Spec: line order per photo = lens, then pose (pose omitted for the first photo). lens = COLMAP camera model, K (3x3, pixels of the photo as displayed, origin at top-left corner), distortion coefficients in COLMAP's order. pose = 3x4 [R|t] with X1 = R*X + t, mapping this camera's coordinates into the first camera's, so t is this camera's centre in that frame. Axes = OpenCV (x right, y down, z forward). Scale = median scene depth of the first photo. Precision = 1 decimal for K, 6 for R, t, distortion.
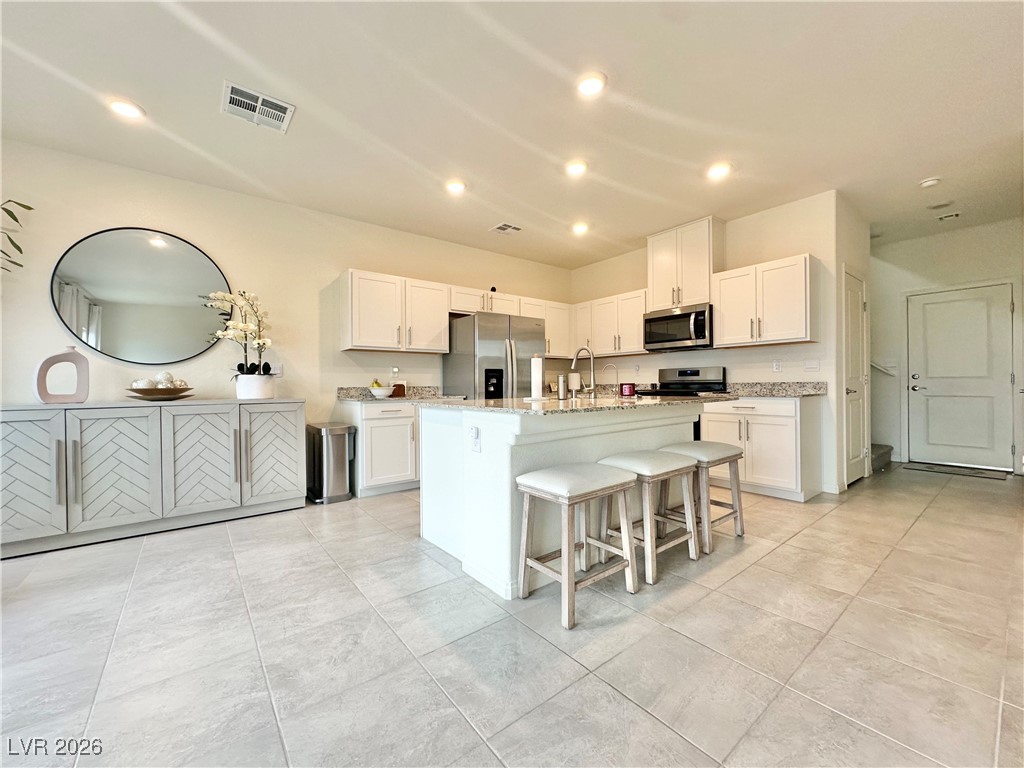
lens RADIAL K [[409.4, 0, 515.1], [0, 409.4, 383.7], [0, 0, 1]] dist [-0.000605, -0.000008]
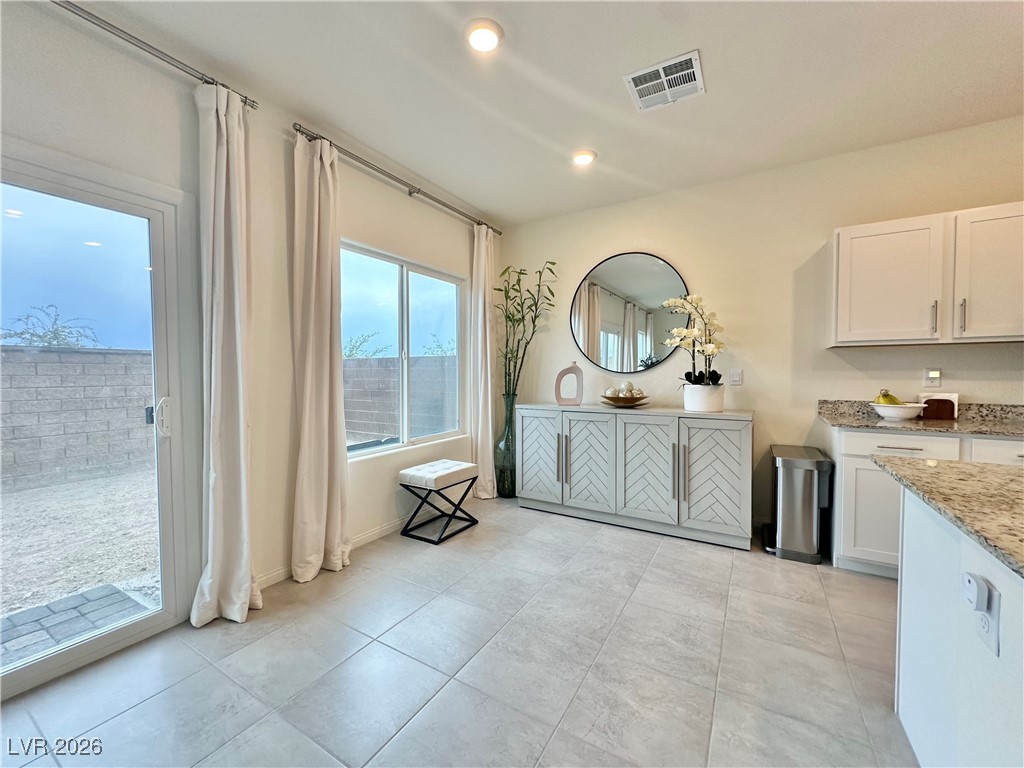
lens RADIAL K [[409.4, 0, 512.3], [0, 409.4, 384.1], [0, 0, 1]] dist [-0.000605, -0.000008]
pose [[0.352576, 0.034859, -0.935134, 0.049937], [0.002124, 0.999274, 0.038051, -0.047053], [0.935781, -0.015402, 0.352246, 0.238490]]
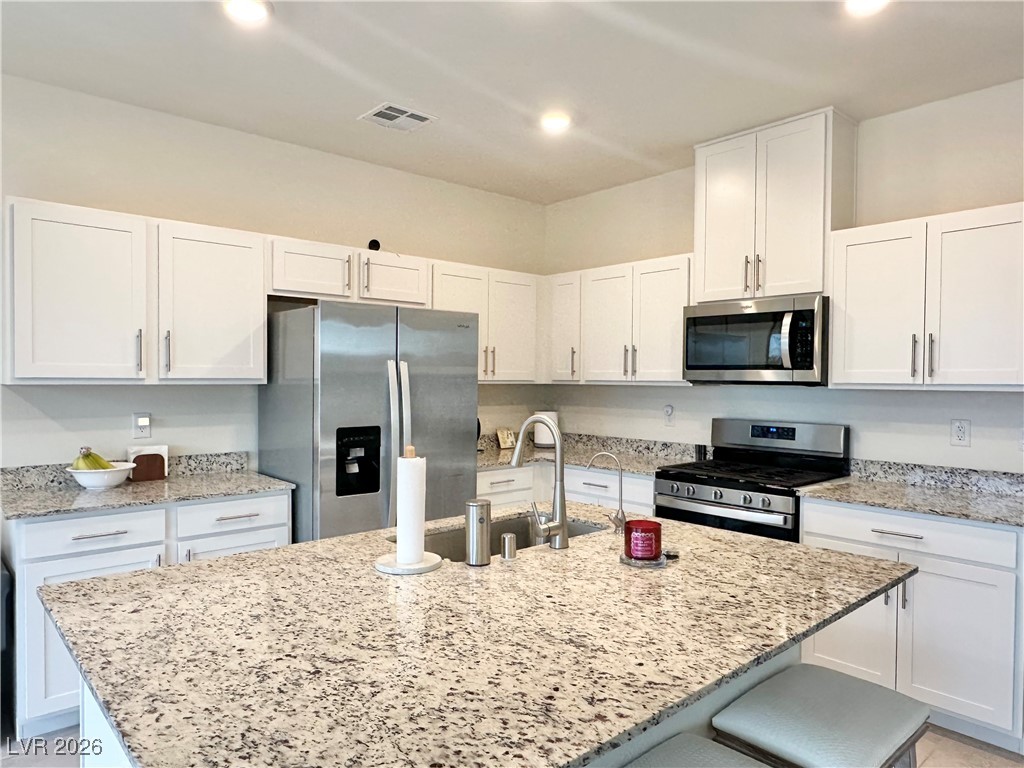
lens RADIAL K [[667.0, 0, 513.2], [0, 667.0, 391.7], [0, 0, 1]] dist [-0.002122, 0.000538]
pose [[0.998028, 0.015175, 0.060904, 0.076170], [-0.016606, 0.999596, 0.023056, -0.097835], [-0.060530, -0.024022, 0.997877, 0.259171]]
